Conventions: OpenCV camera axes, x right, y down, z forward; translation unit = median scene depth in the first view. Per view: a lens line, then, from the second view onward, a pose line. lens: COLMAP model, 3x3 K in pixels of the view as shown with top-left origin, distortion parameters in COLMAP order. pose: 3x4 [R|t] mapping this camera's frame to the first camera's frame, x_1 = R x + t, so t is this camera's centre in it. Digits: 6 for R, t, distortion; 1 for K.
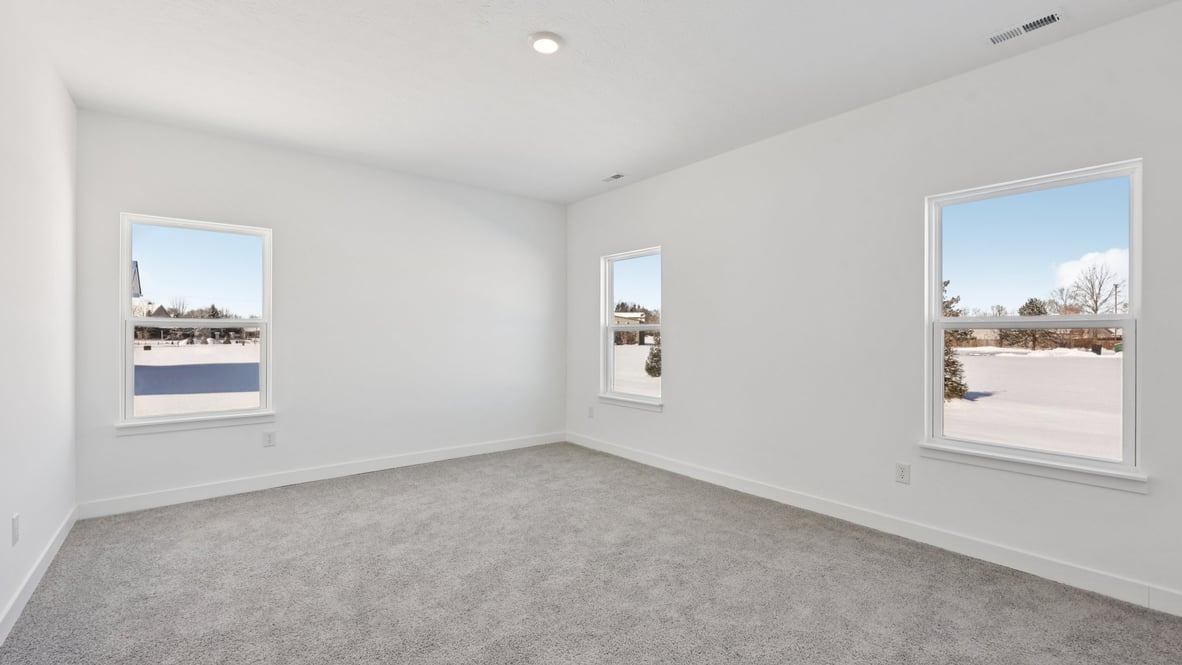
lens RADIAL K [[504.6, 0, 594.7], [0, 504.6, 332.8], [0, 0, 1]] dist [-0.001044, -0.000469]
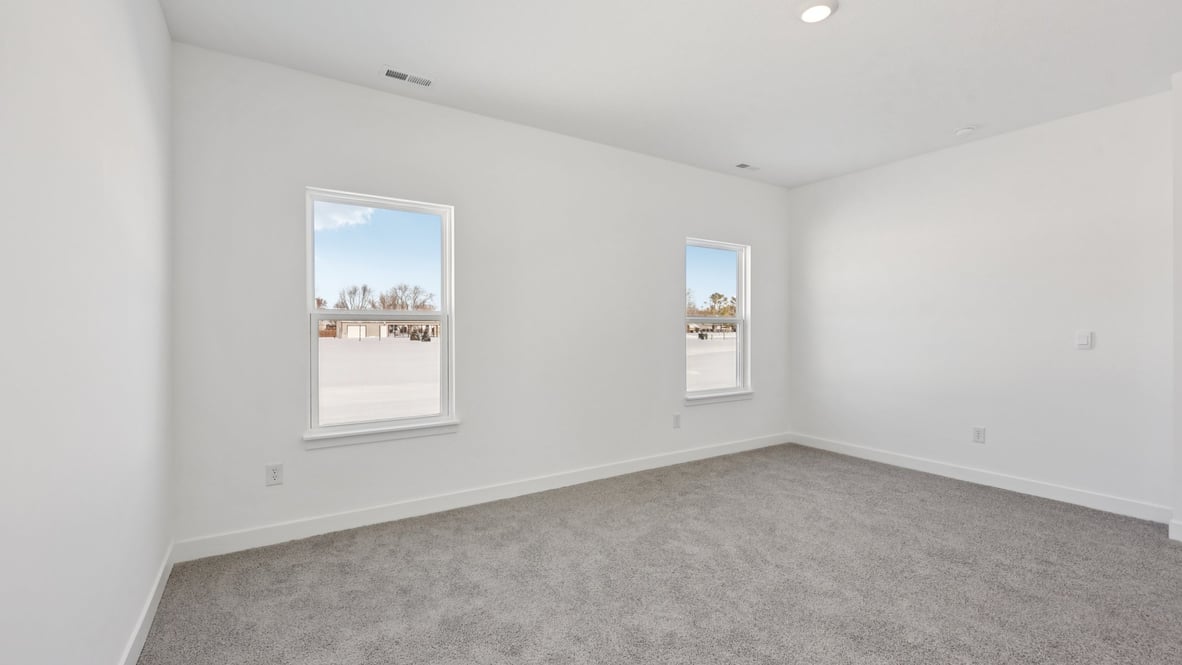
lens RADIAL K [[504.6, 0, 594.7], [0, 504.6, 332.8], [0, 0, 1]] dist [-0.001044, -0.000469]
pose [[0.098701, -0.013059, 0.995031, -0.654417], [-0.005021, 0.999895, 0.013621, 0.000261], [-0.995104, -0.006340, 0.098625, 0.811591]]
